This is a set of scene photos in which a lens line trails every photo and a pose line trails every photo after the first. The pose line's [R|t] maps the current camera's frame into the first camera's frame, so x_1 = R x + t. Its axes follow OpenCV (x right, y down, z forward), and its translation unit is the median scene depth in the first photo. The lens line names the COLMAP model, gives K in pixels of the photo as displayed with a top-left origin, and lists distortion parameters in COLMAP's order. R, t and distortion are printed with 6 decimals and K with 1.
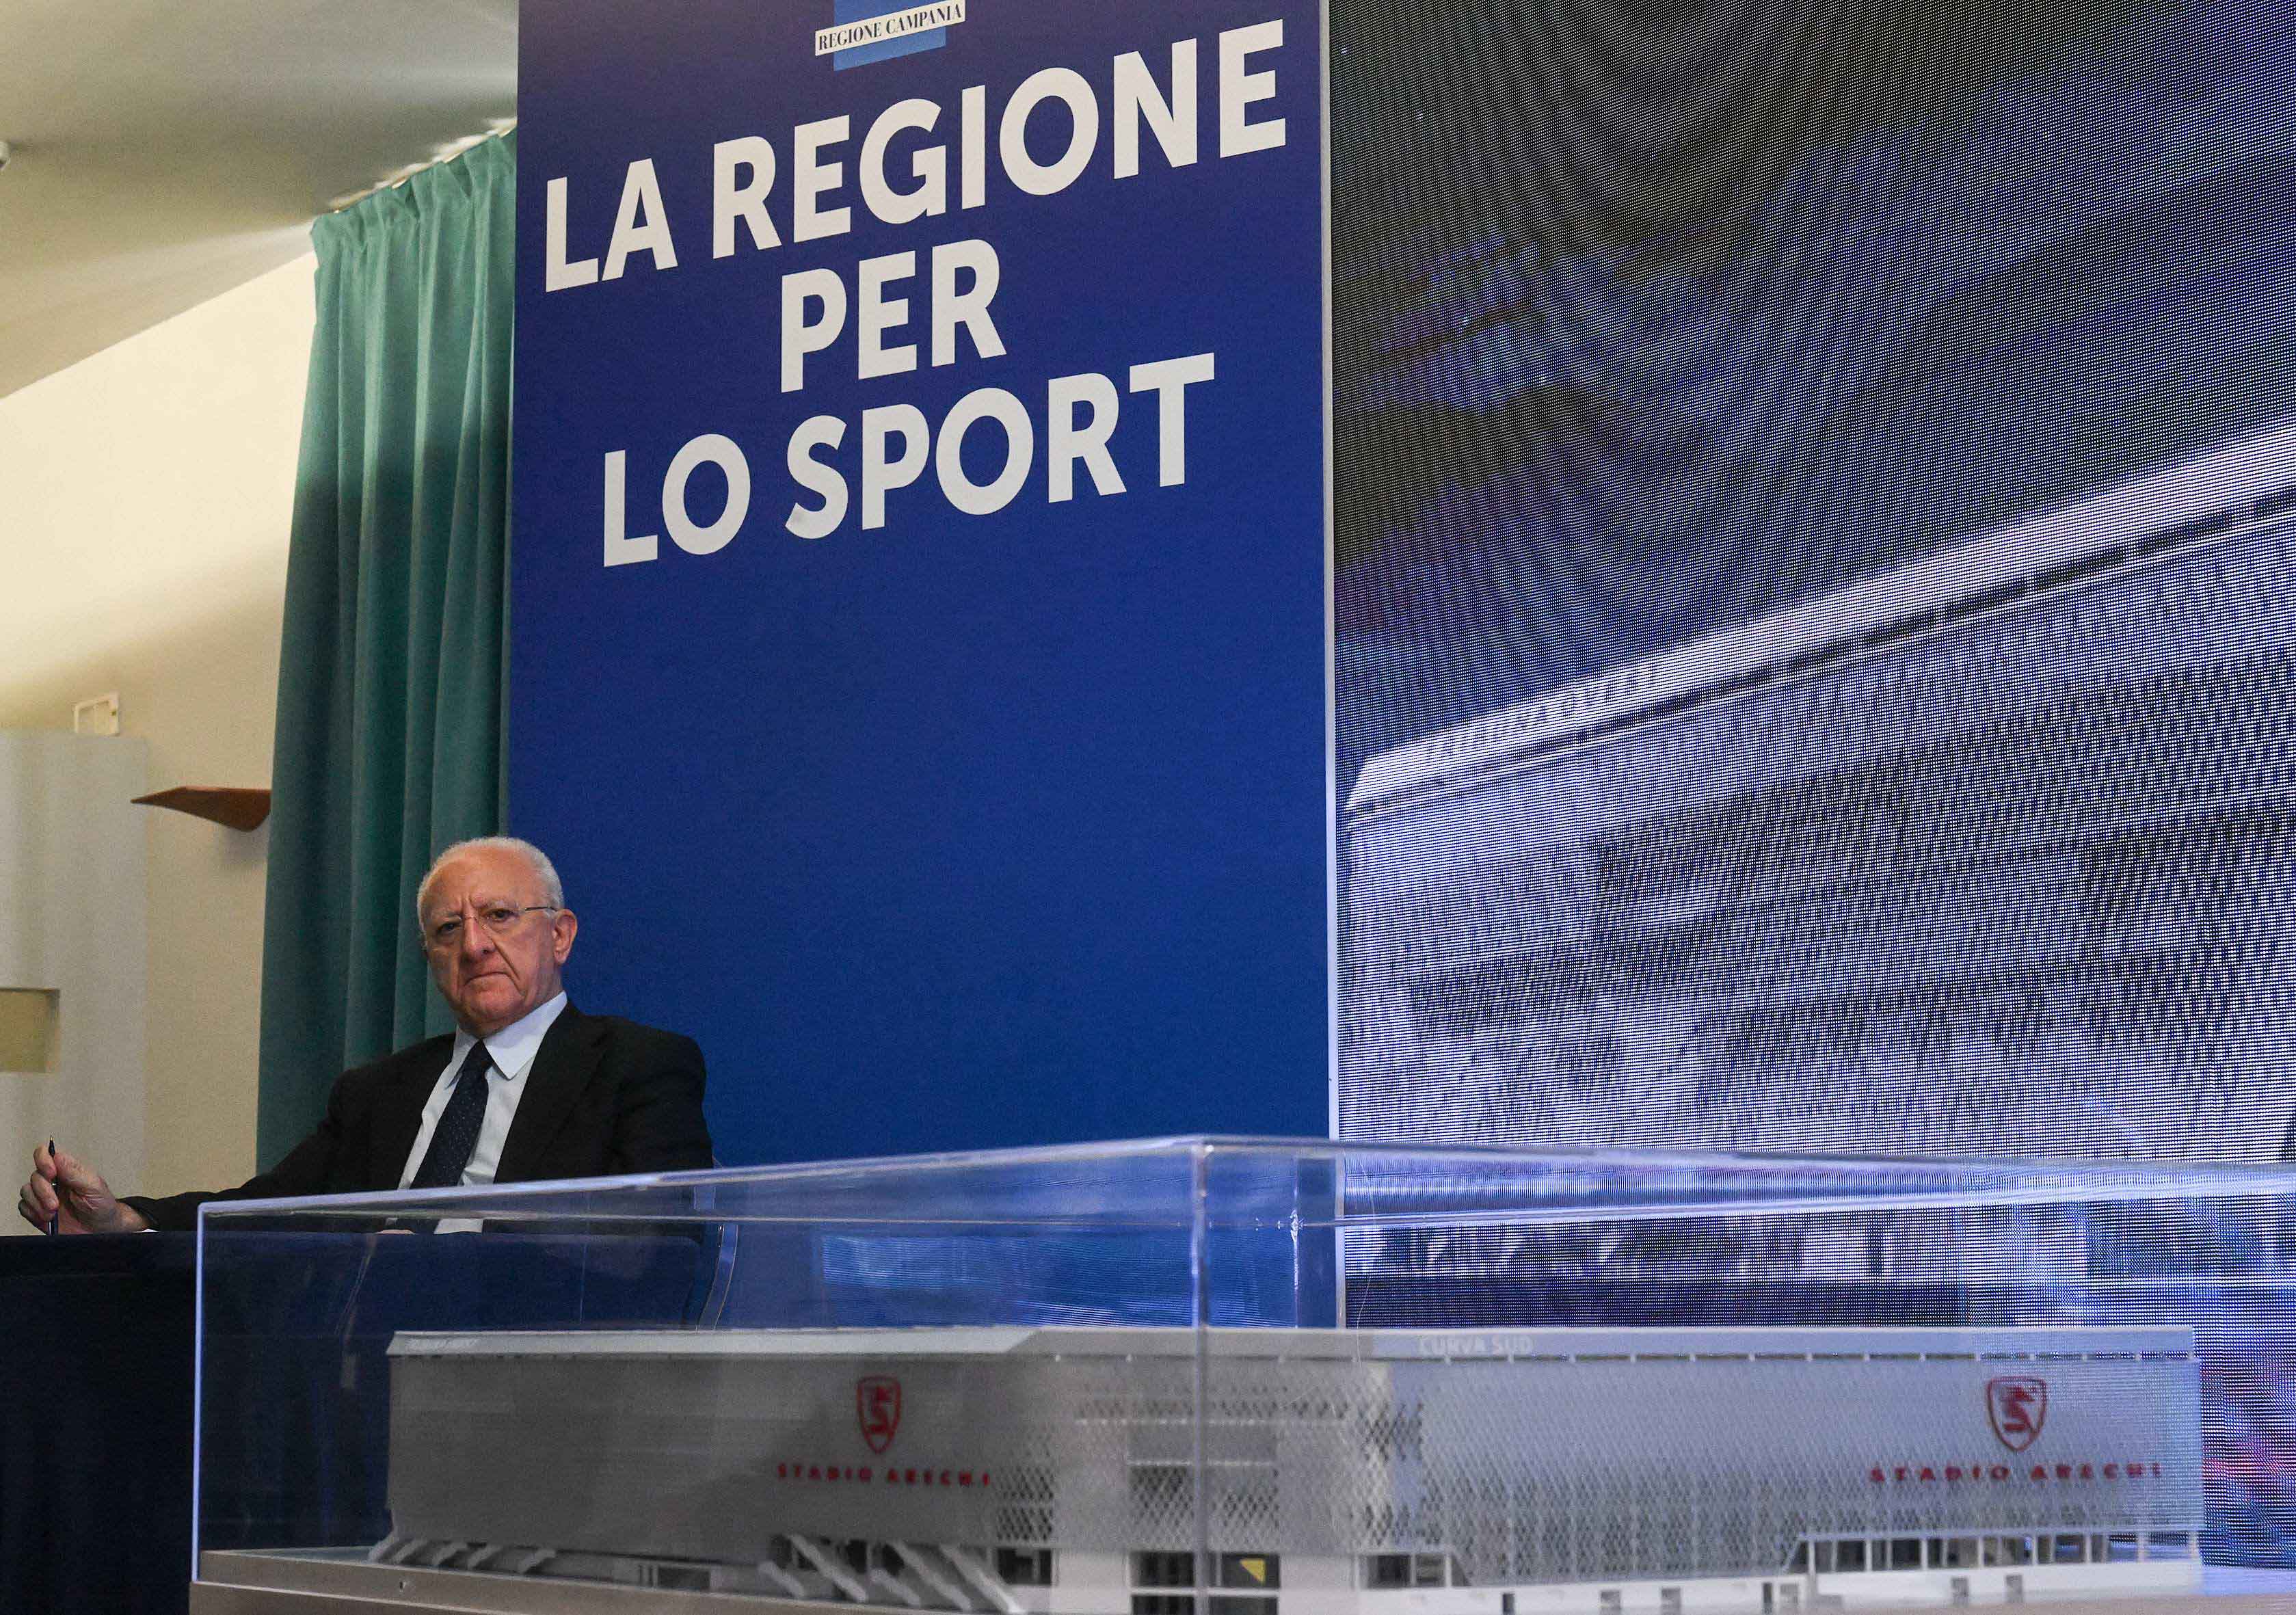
lens RADIAL K [[4808.1, 0, 1124.3], [0, 4808.1, 827.8], [0, 0, 1]] dist [-0.009331, 0.000000]
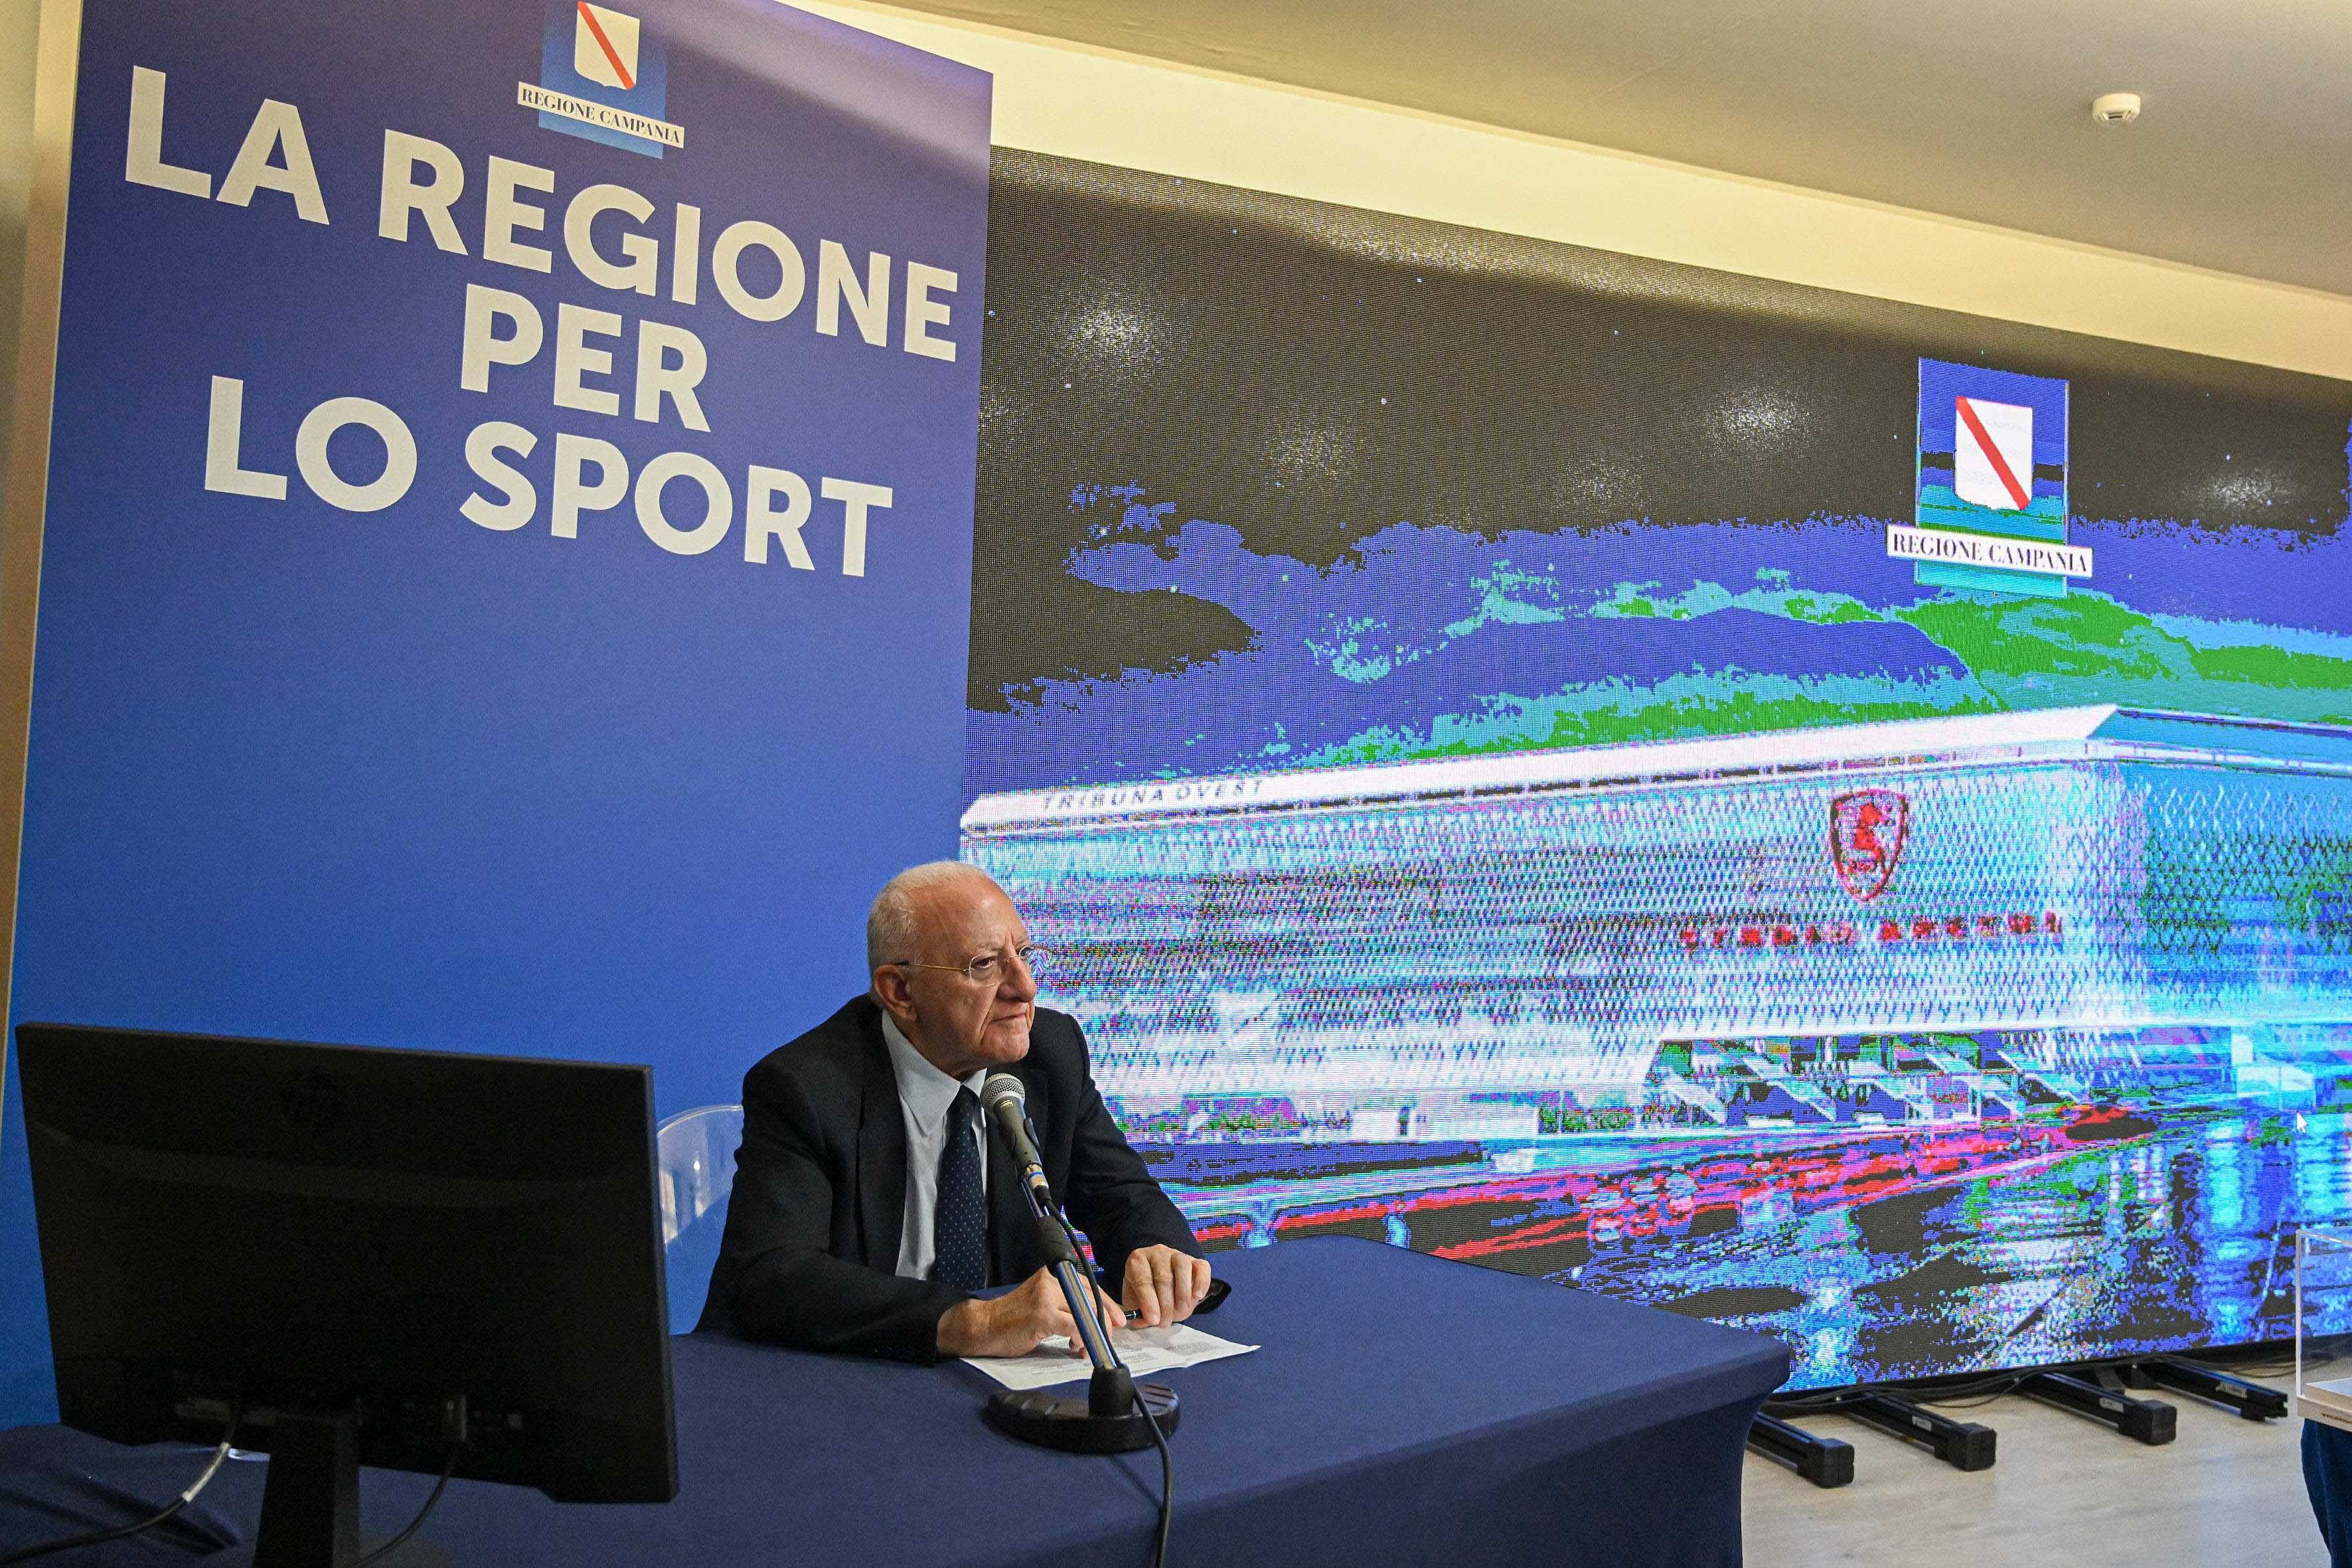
lens RADIAL K [[1933.3, 0, 1224.2], [0, 1933.3, 731.0], [0, 0, 1]] dist [-0.018468, 0.011574]
pose [[0.176561, 0.068909, 0.981875, -0.525499], [-0.134665, 0.989857, -0.045253, -0.017411], [-0.975034, -0.124234, 0.184050, 0.819332]]
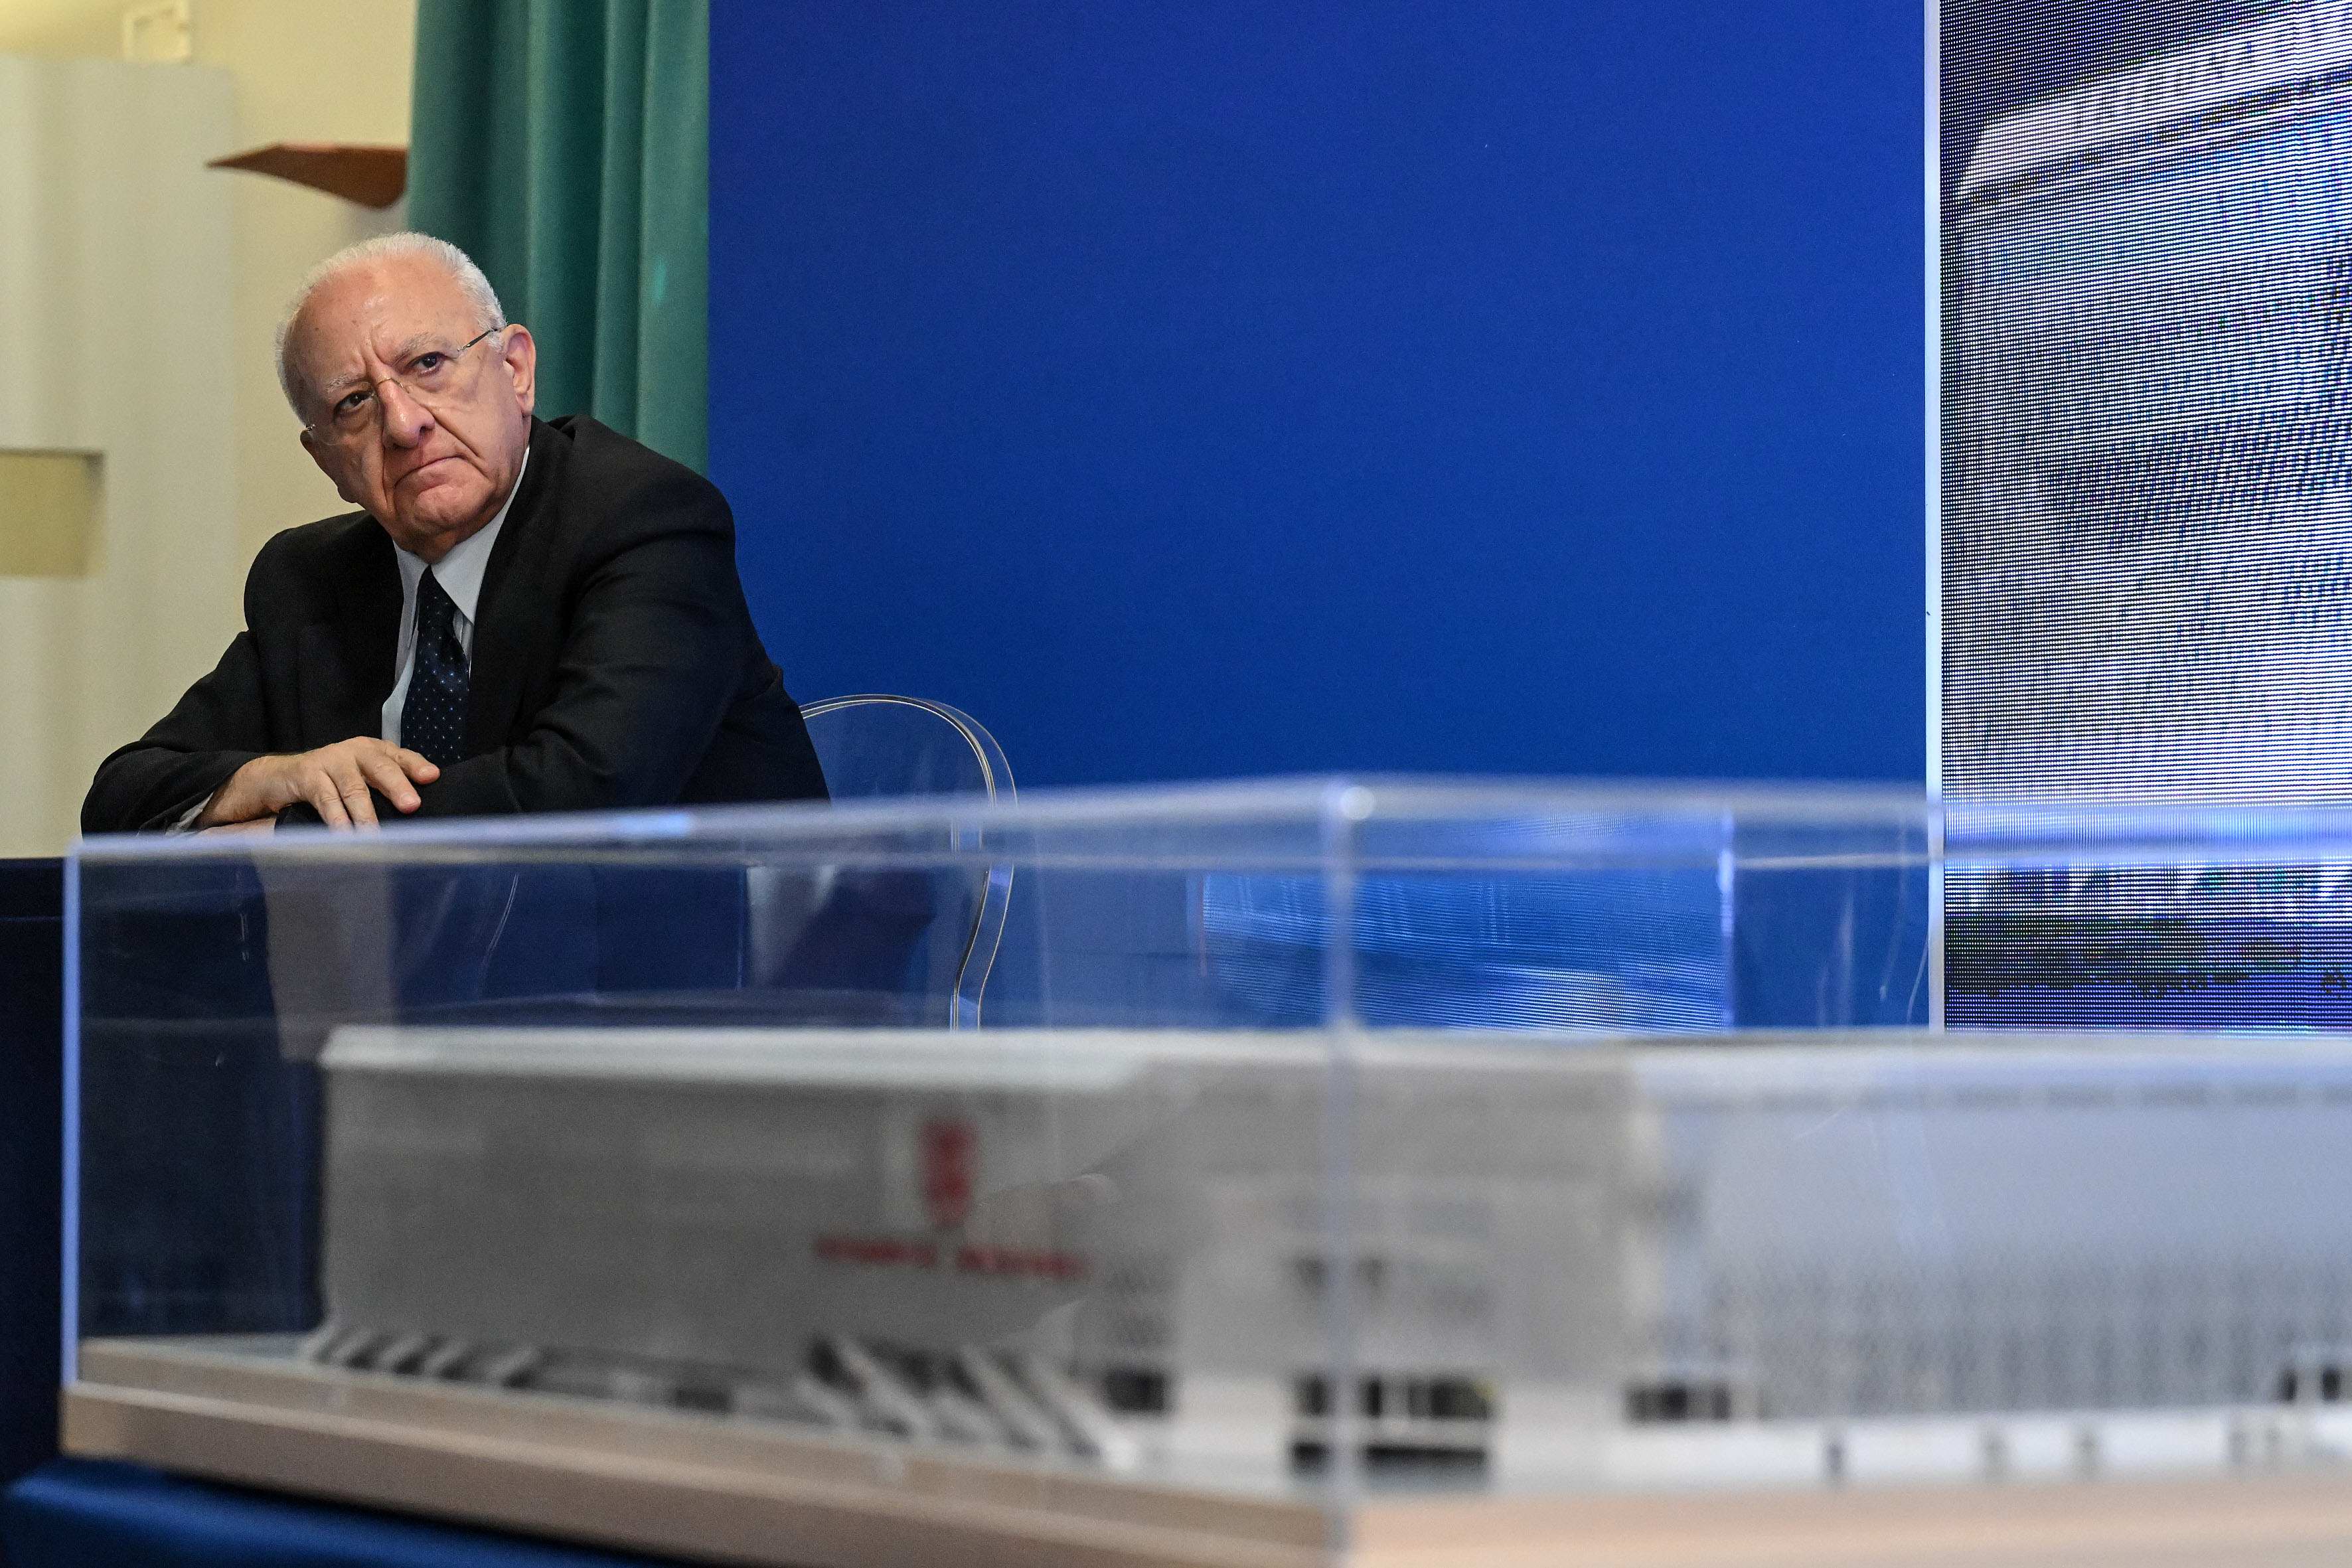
lens RADIAL K [[7527.9, 0, 1180.7], [0, 7527.9, 776.0], [0, 0, 1]] dist [0.074792, 0.000000]
pose [[0.995966, 0.001755, -0.089711, 0.033420], [0.005569, 0.996672, 0.081323, -0.009601], [0.089556, -0.081495, 0.992642, -0.030094]]
